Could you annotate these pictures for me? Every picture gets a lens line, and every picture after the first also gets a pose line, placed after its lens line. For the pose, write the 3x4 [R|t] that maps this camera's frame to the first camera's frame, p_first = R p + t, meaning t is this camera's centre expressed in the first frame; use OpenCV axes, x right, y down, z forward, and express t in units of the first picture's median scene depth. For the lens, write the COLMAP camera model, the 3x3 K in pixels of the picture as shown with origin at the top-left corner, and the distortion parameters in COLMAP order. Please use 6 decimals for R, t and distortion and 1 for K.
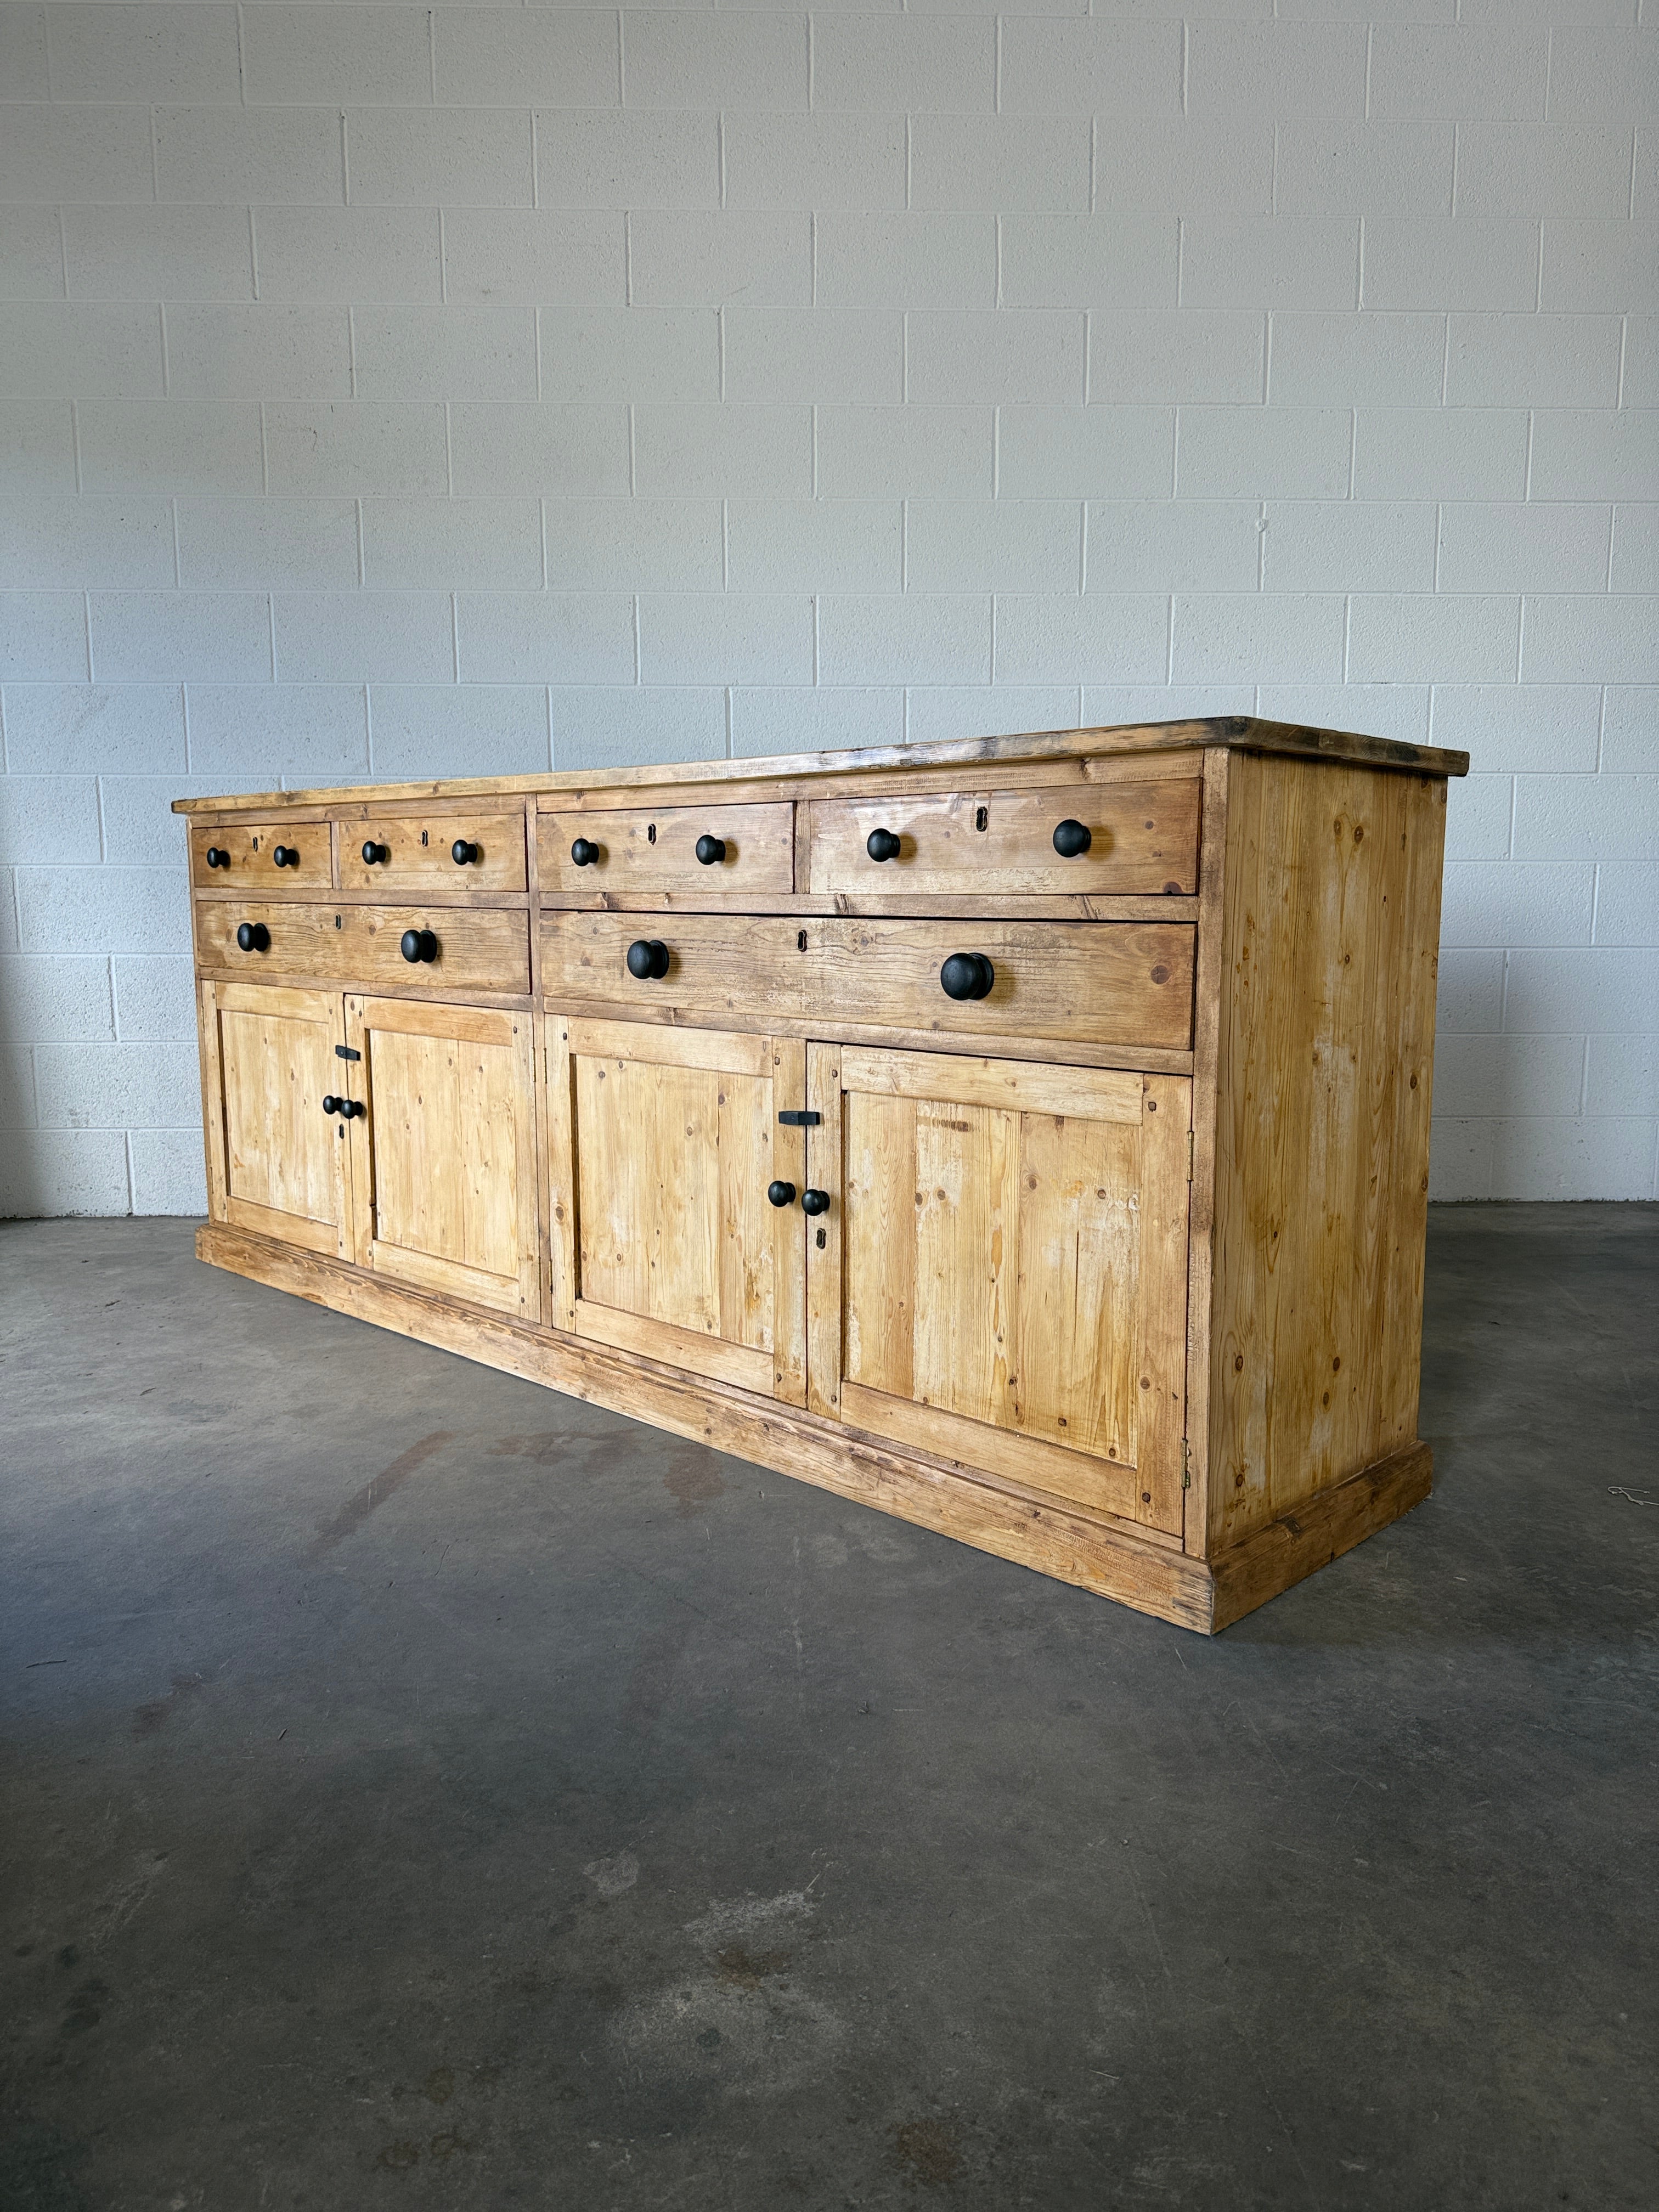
lens RADIAL K [[1552.4, 0, 829.5], [0, 1552.4, 1101.8], [0, 0, 1]] dist [0.175044, -0.369177]
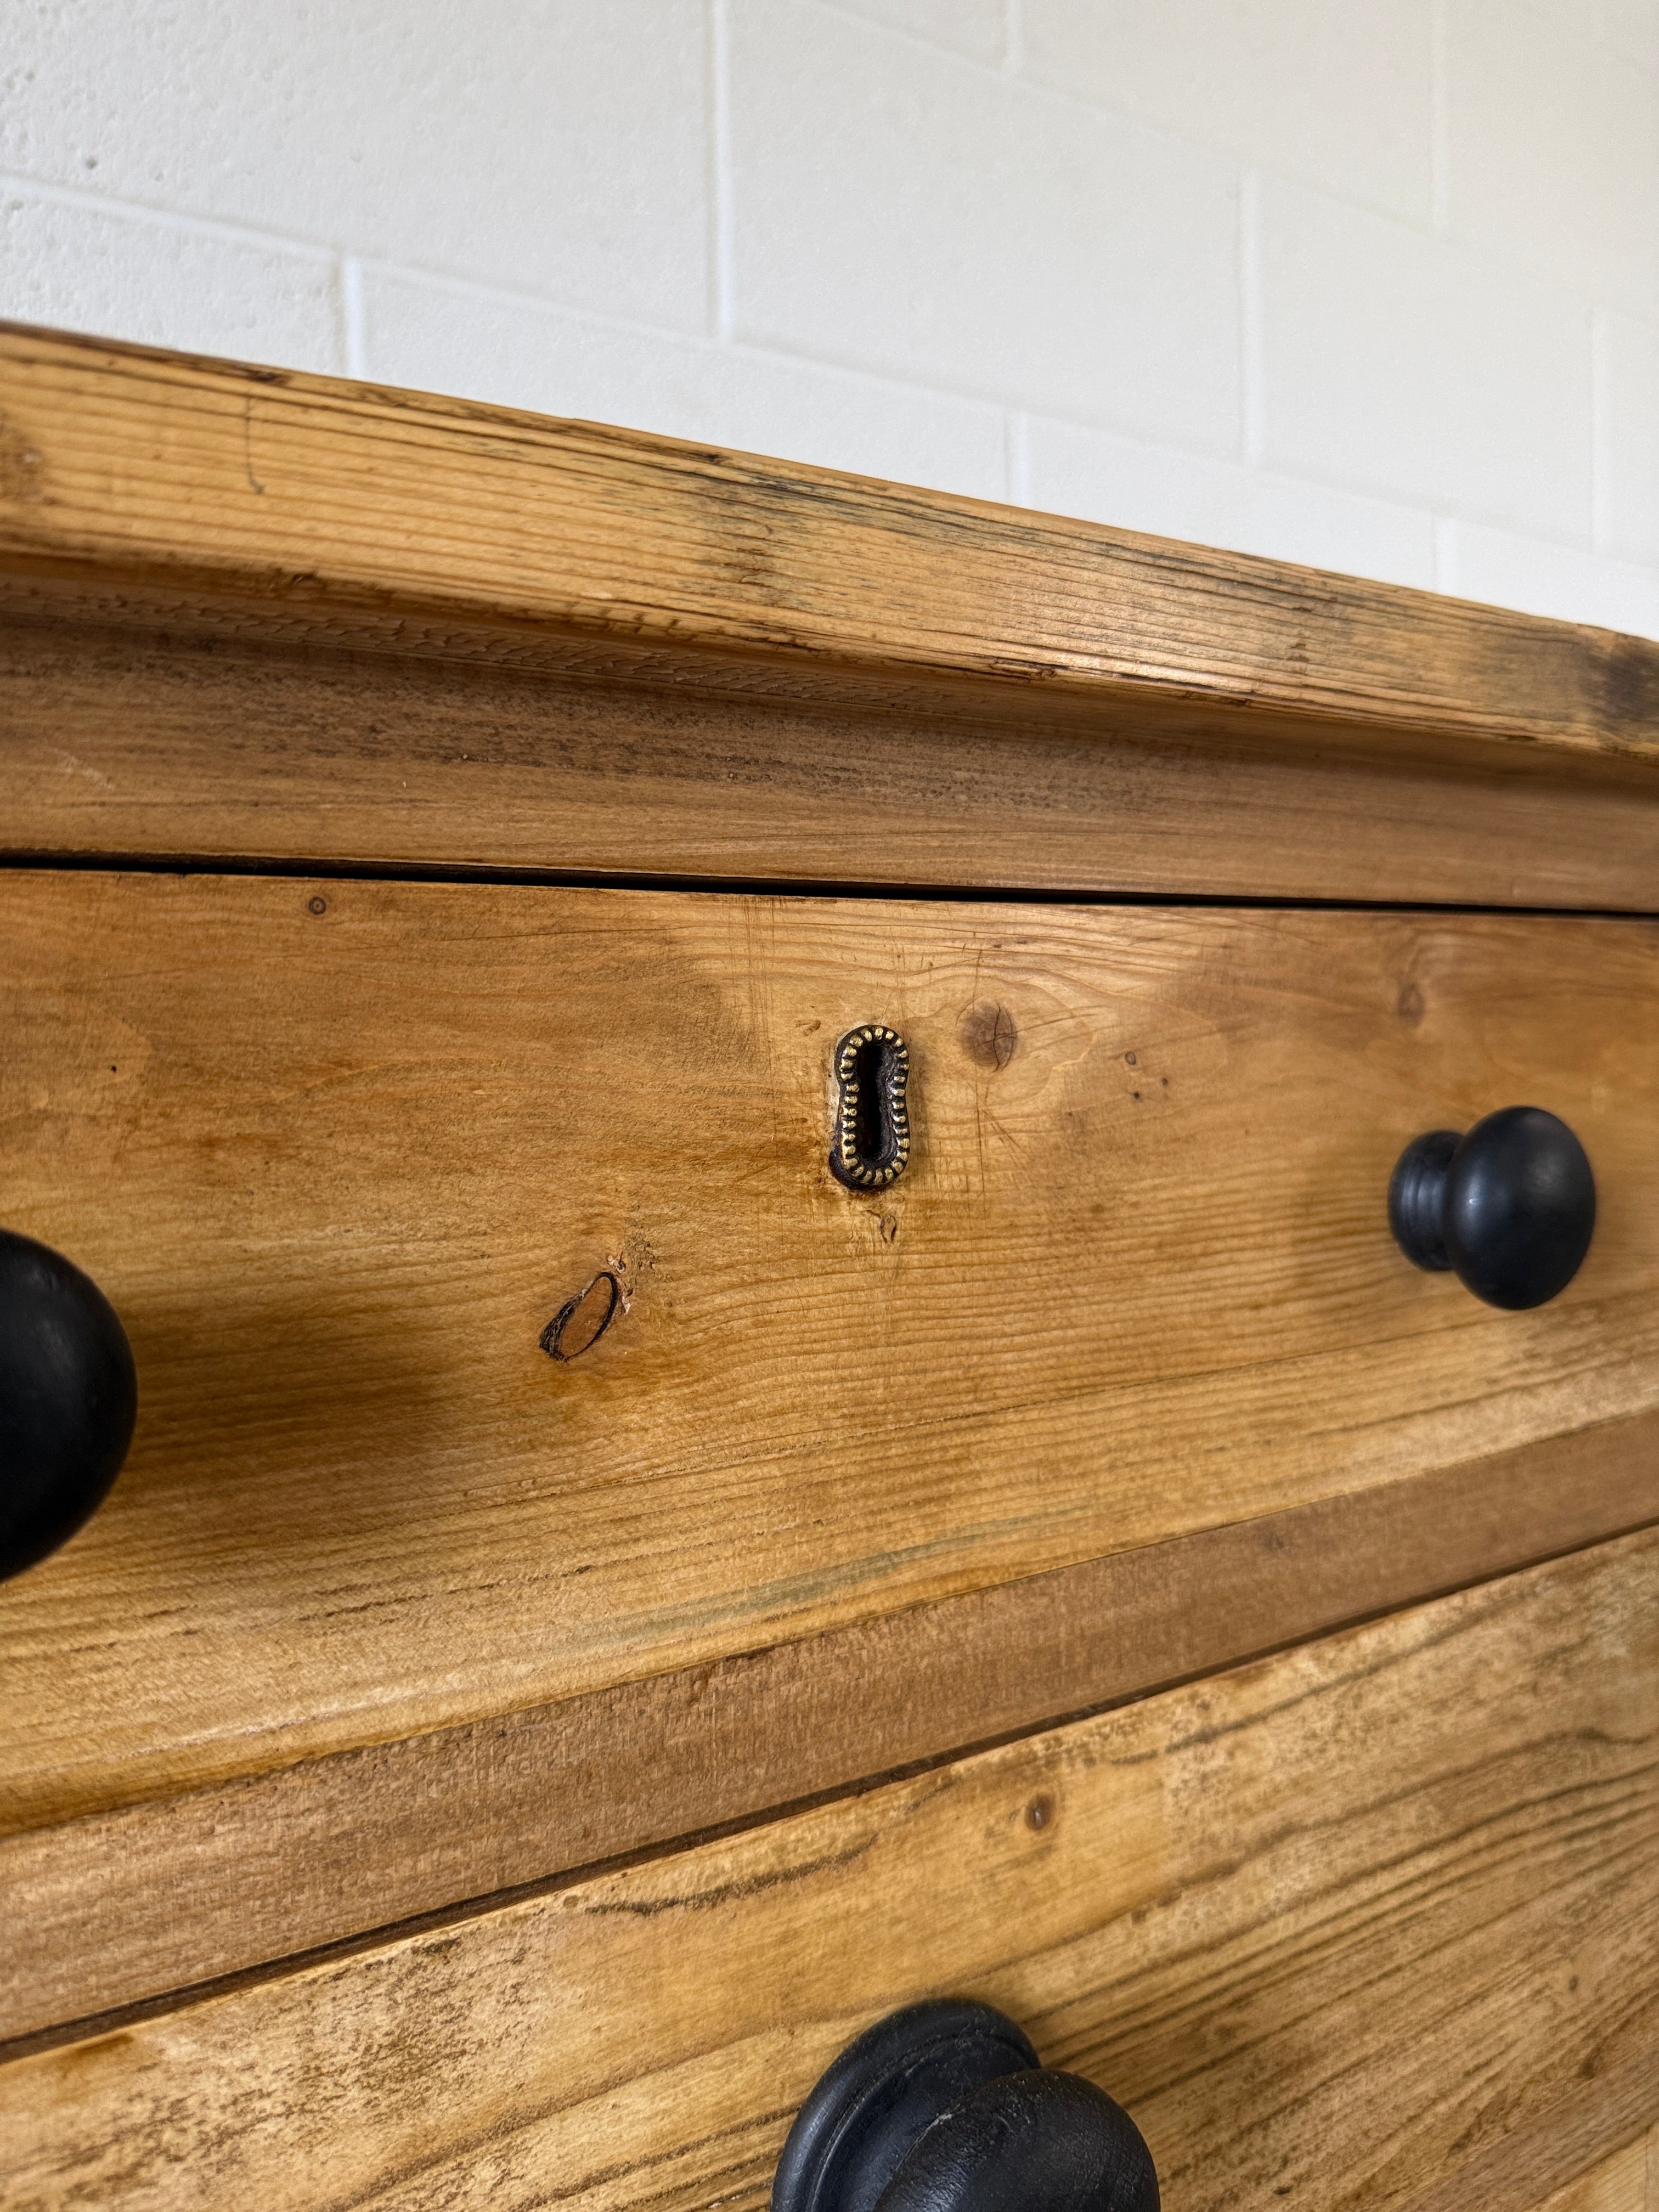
lens RADIAL K [[1633.3, 0, 829.5], [0, 1633.3, 1106.0], [0, 0, 1]] dist [0.002926, -0.026576]
pose [[0.863409, -0.041917, 0.502761, -0.673128], [0.079304, 0.995430, -0.053198, -0.258373], [-0.498233, 0.085802, 0.862787, 1.522379]]
